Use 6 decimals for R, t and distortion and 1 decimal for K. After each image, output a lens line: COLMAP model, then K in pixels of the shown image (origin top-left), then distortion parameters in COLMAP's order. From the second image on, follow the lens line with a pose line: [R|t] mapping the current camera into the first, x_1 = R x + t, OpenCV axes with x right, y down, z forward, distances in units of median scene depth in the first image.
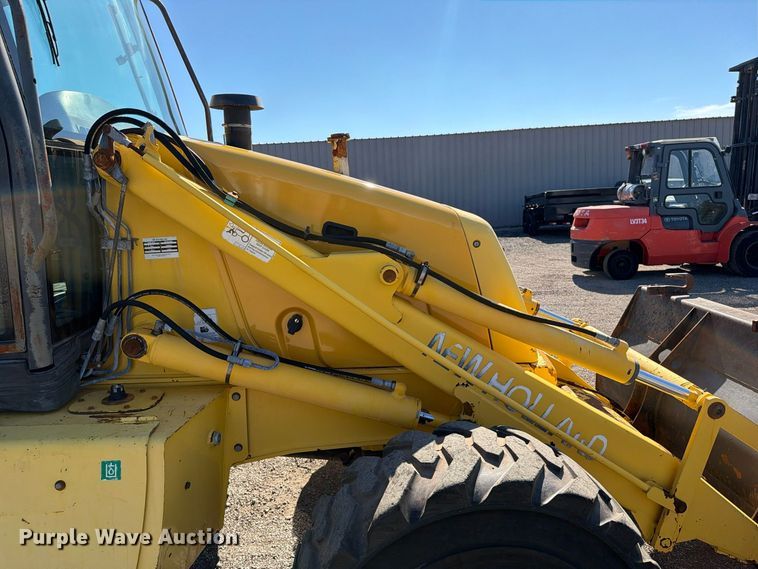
lens RADIAL K [[489.8, 0, 394.7], [0, 489.8, 283.8], [0, 0, 1]] dist [0.000628, -0.005911]
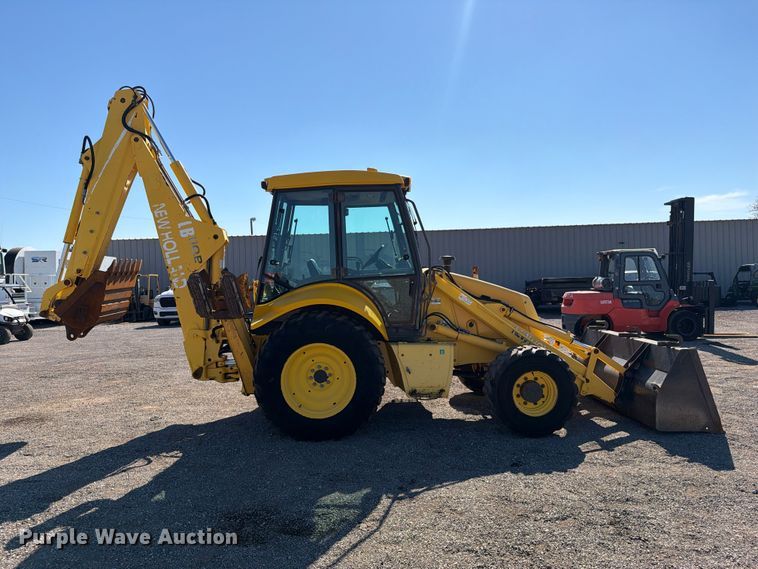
lens RADIAL K [[533.5, 0, 379.0], [0, 533.5, 284.5], [0, 0, 1]] dist [0.079669, -0.137648]
pose [[0.999647, 0.026500, 0.001885, -0.204301], [-0.025879, 0.987349, -0.156438, 0.096186], [-0.006007, 0.156334, 0.987686, -0.641486]]
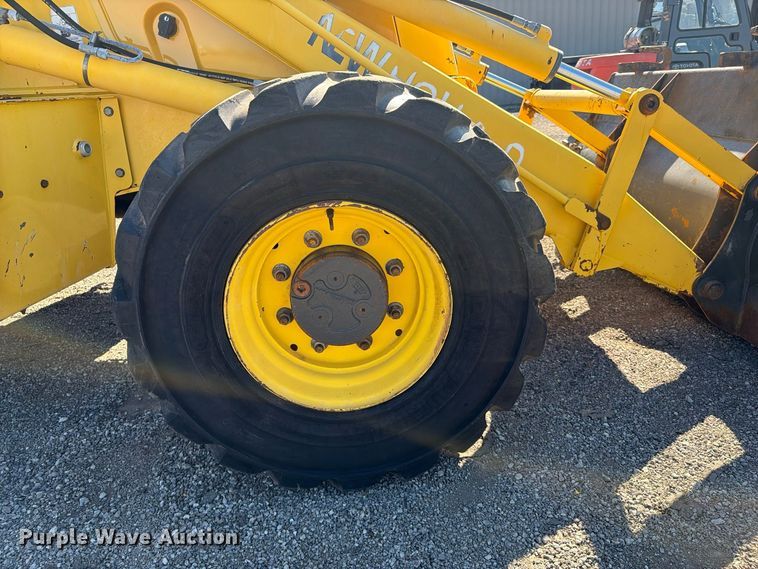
lens RADIAL K [[489.8, 0, 394.7], [0, 489.8, 283.8], [0, 0, 1]] dist [0.000628, -0.005911]
pose [[0.999549, -0.016862, -0.024843, 0.050048], [0.021130, 0.982881, 0.183025, 0.090149], [0.021331, -0.183467, 0.982794, 0.018033]]
